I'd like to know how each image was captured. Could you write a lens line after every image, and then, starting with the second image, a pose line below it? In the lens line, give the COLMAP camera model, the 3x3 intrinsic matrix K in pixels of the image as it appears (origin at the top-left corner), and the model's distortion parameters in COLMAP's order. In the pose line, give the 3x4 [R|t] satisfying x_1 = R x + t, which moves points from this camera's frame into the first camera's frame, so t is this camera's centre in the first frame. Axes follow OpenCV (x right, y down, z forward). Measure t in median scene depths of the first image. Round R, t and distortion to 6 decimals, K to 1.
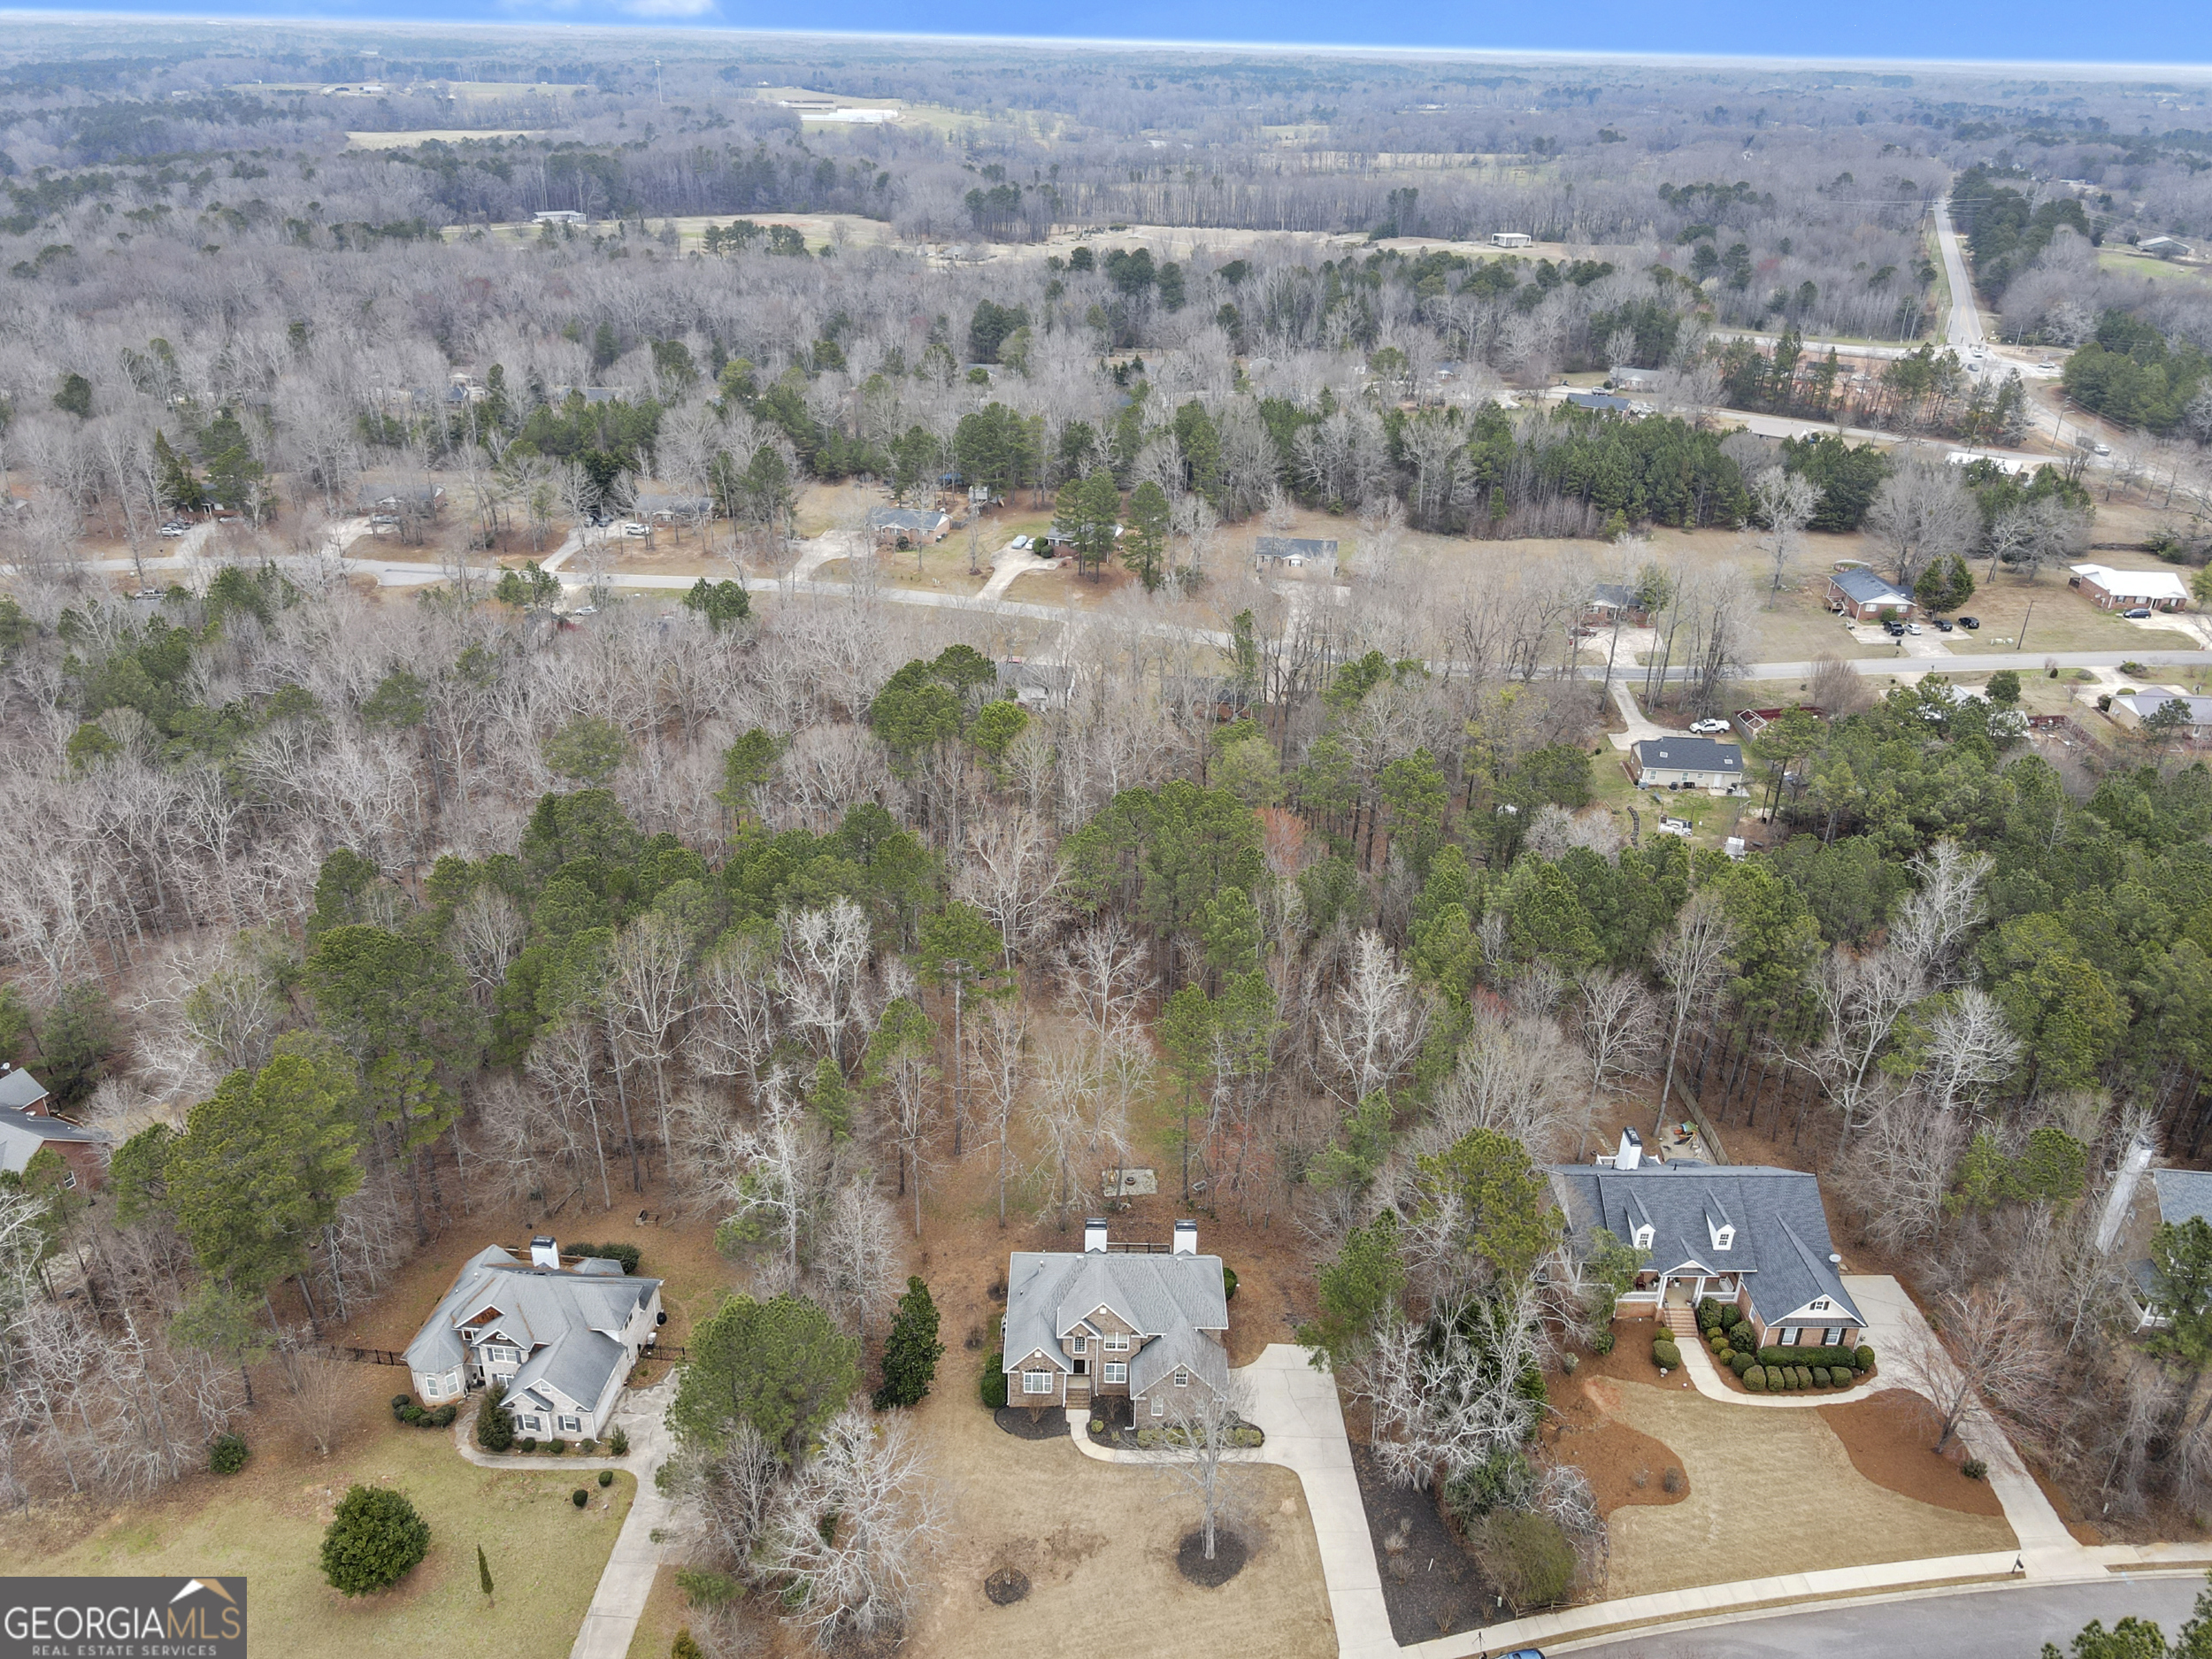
lens RADIAL K [[1574.2, 0, 1104.8], [0, 1574.2, 802.4], [0, 0, 1]] dist [-0.003794, 0.044702]
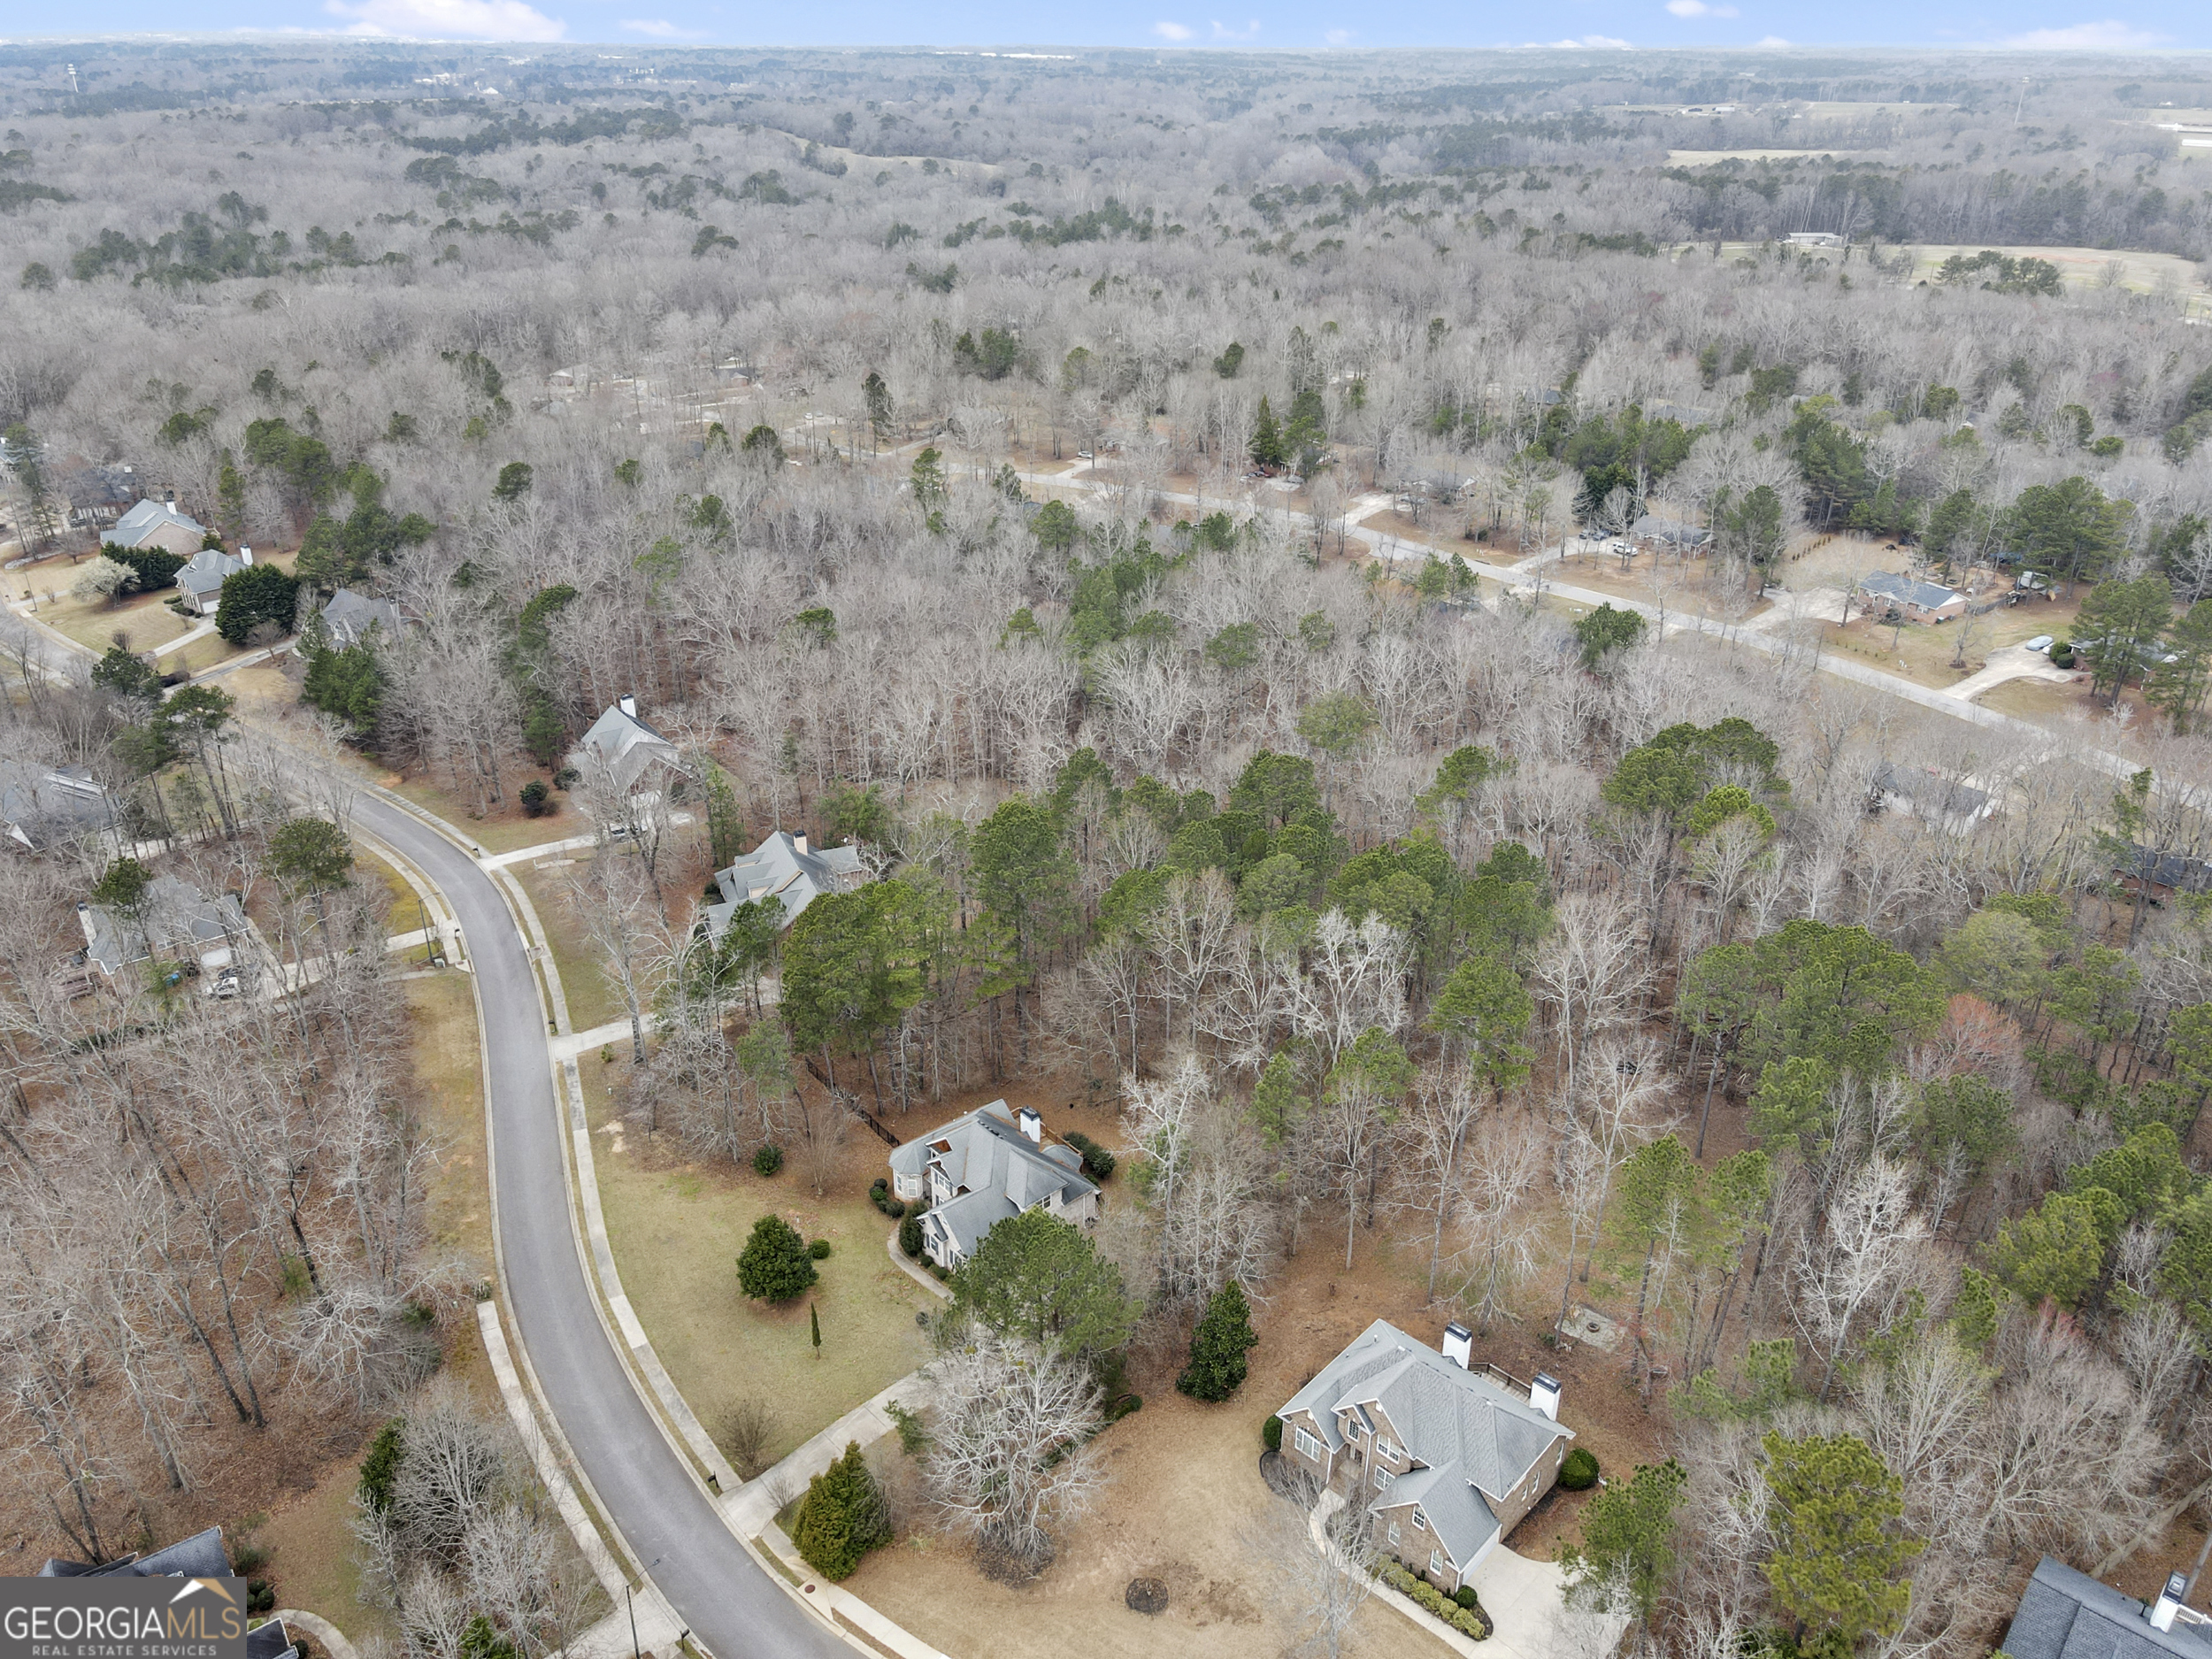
lens RADIAL K [[1568.5, 0, 1106.0], [0, 1568.5, 829.5], [0, 0, 1]] dist [0.003492, 0.031723]
pose [[0.746621, 0.287615, -0.599862, 0.263072], [-0.284563, 0.953128, 0.102813, -0.039047], [0.601316, 0.093936, 0.793471, 0.110638]]
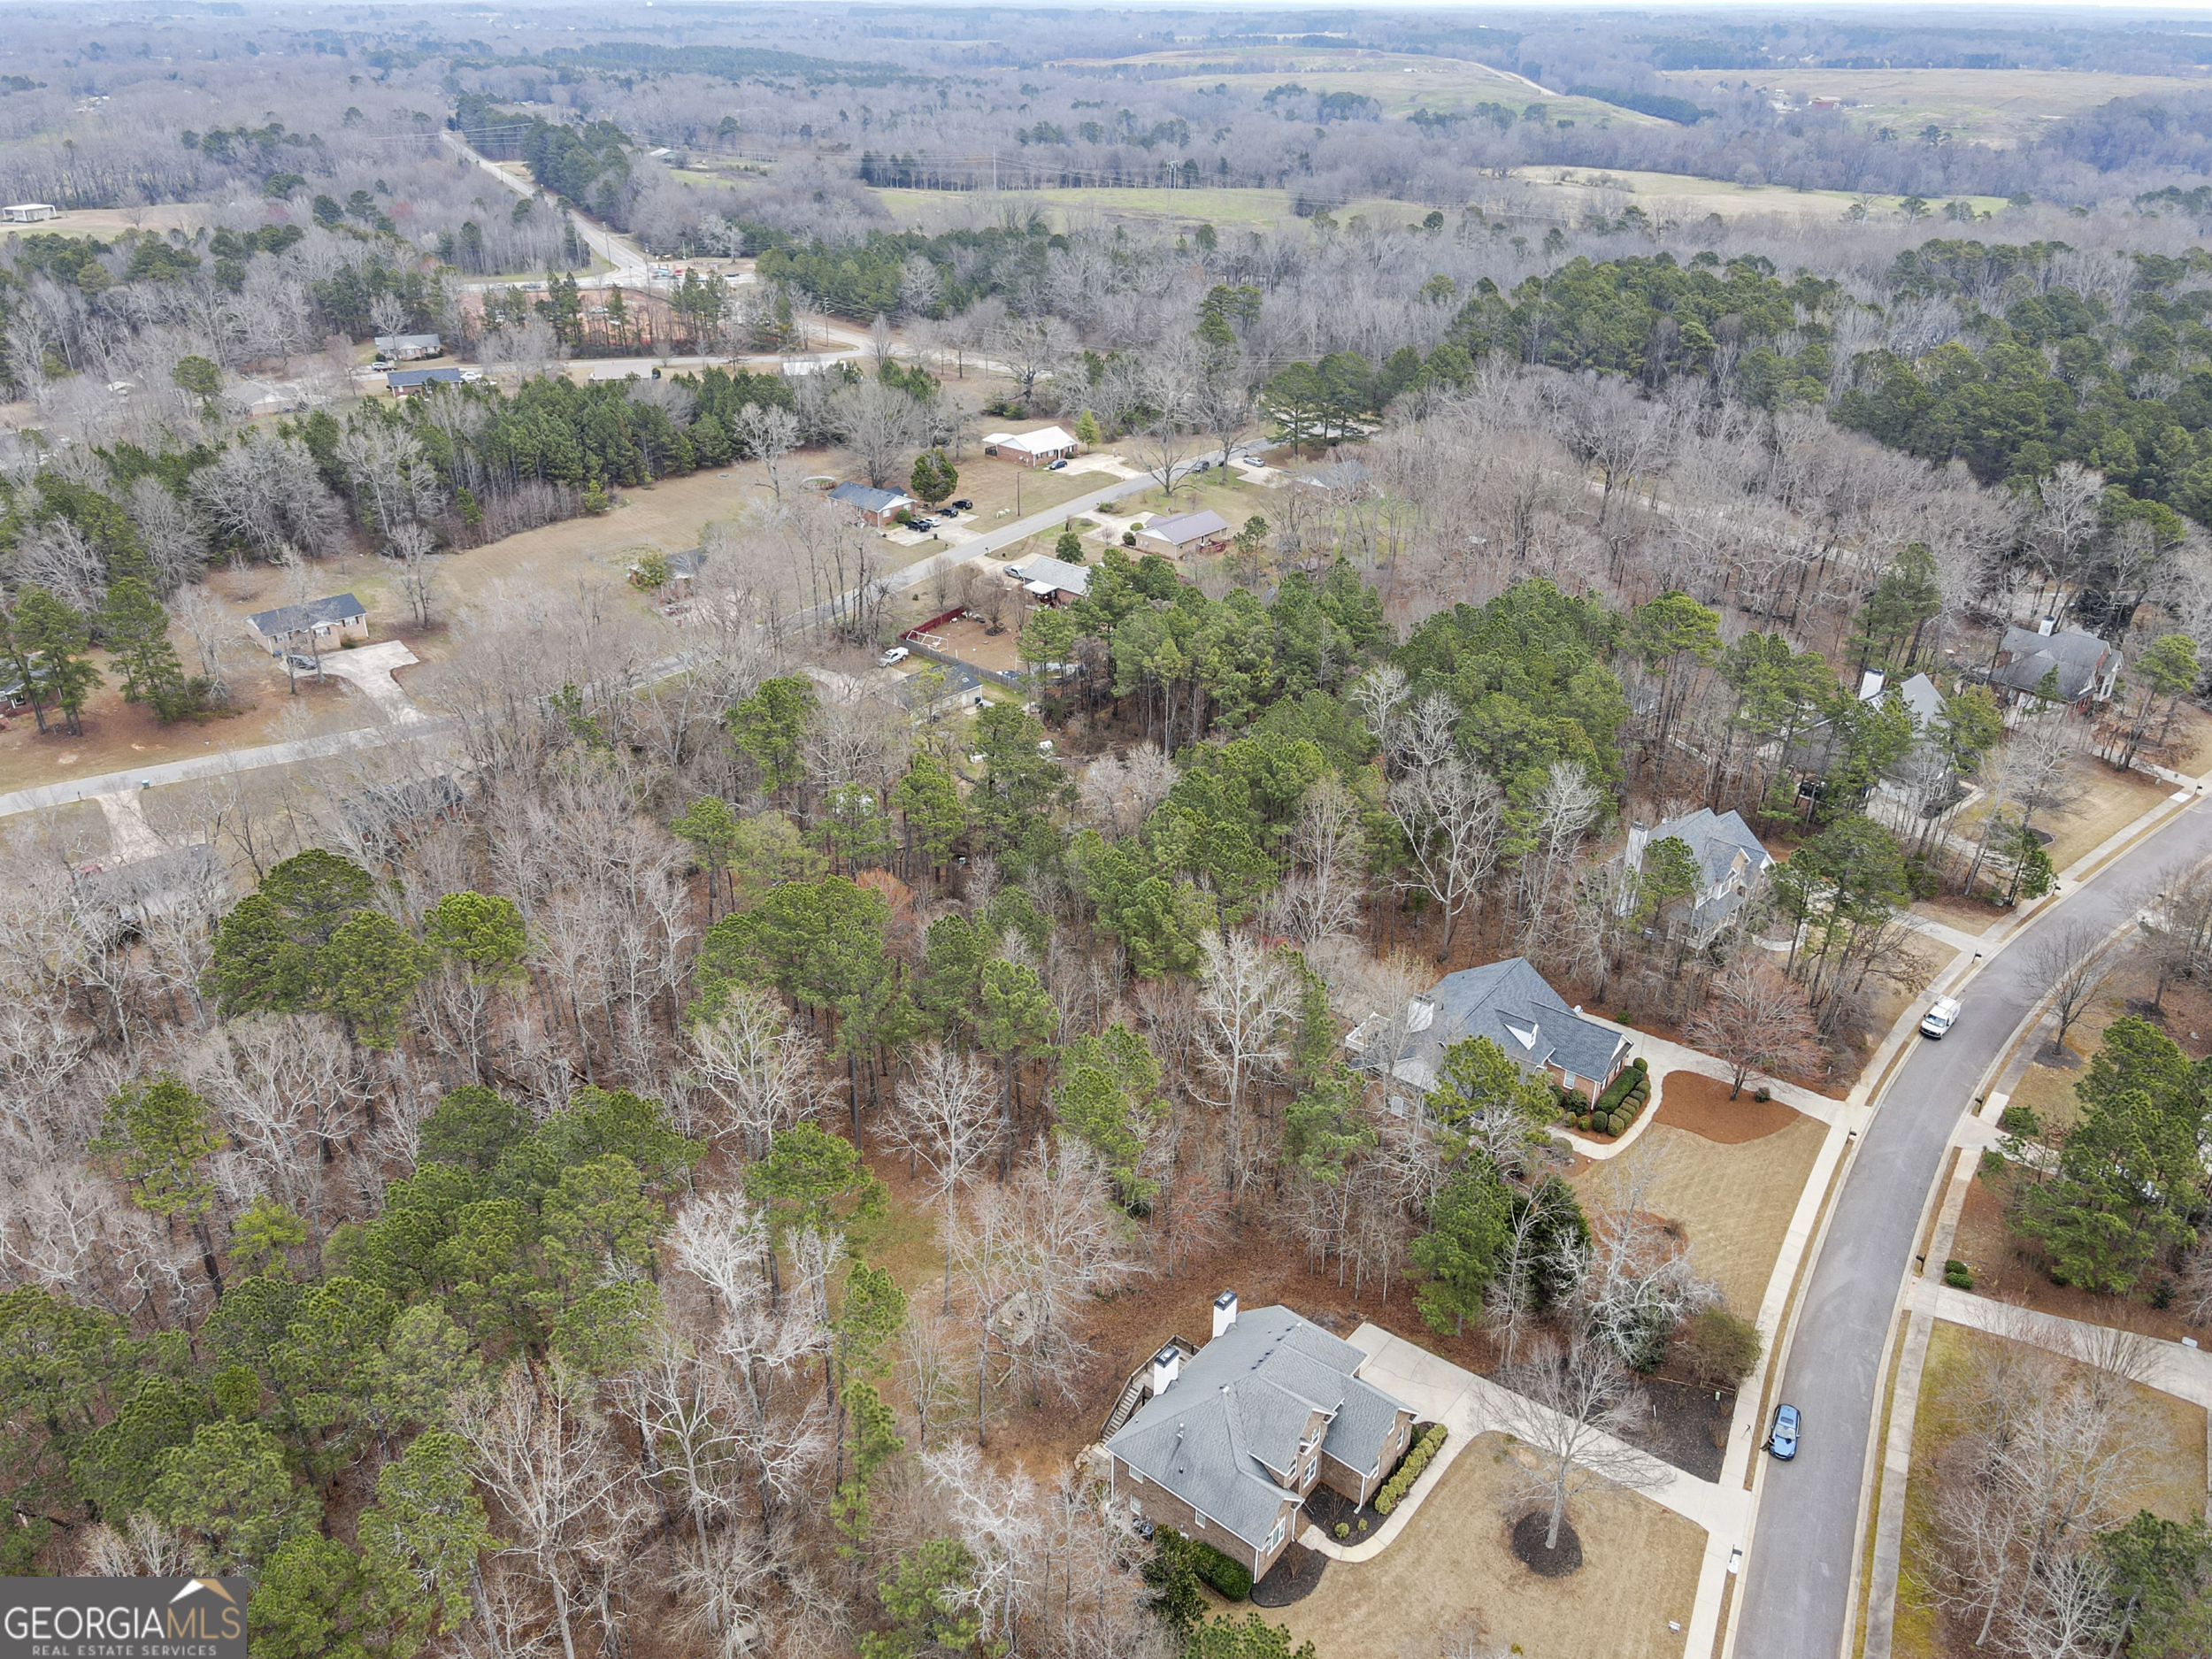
lens RADIAL K [[1541.3, 0, 1077.7], [0, 1541.3, 831.4], [0, 0, 1]] dist [0.009128, 0.003097]
pose [[0.632995, -0.385160, 0.671542, -0.442568], [0.343231, 0.917161, 0.202505, -0.176570], [-0.693909, 0.102309, 0.712757, 0.326886]]
